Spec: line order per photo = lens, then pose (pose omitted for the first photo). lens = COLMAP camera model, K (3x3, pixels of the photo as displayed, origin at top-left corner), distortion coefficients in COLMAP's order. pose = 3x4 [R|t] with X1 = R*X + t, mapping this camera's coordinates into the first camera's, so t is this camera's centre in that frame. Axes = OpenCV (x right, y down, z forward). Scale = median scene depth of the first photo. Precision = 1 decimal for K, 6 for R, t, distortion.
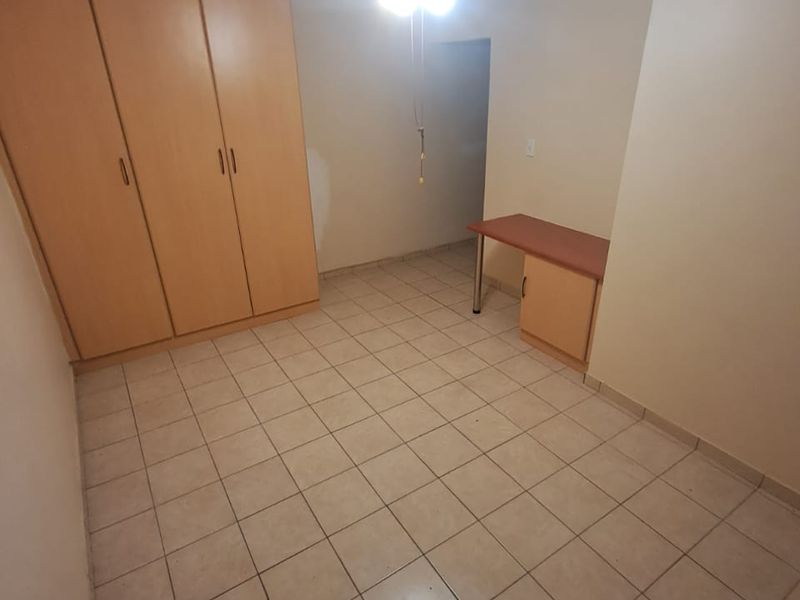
lens RADIAL K [[485.2, 0, 400.0], [0, 485.2, 300.0], [0, 0, 1]] dist [0.000158, -0.000259]
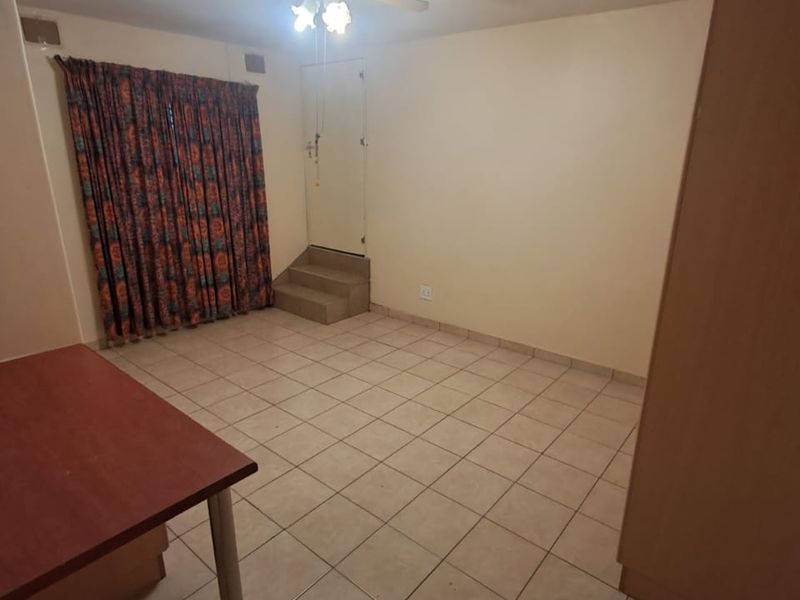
lens RADIAL K [[485.2, 0, 400.0], [0, 485.2, 300.0], [0, 0, 1]] dist [0.000158, -0.000259]
pose [[-0.954083, 0.089480, -0.285864, 0.163232], [-0.130782, 0.734139, 0.666285, -0.580415], [0.269483, 0.673078, -0.688727, 1.439294]]
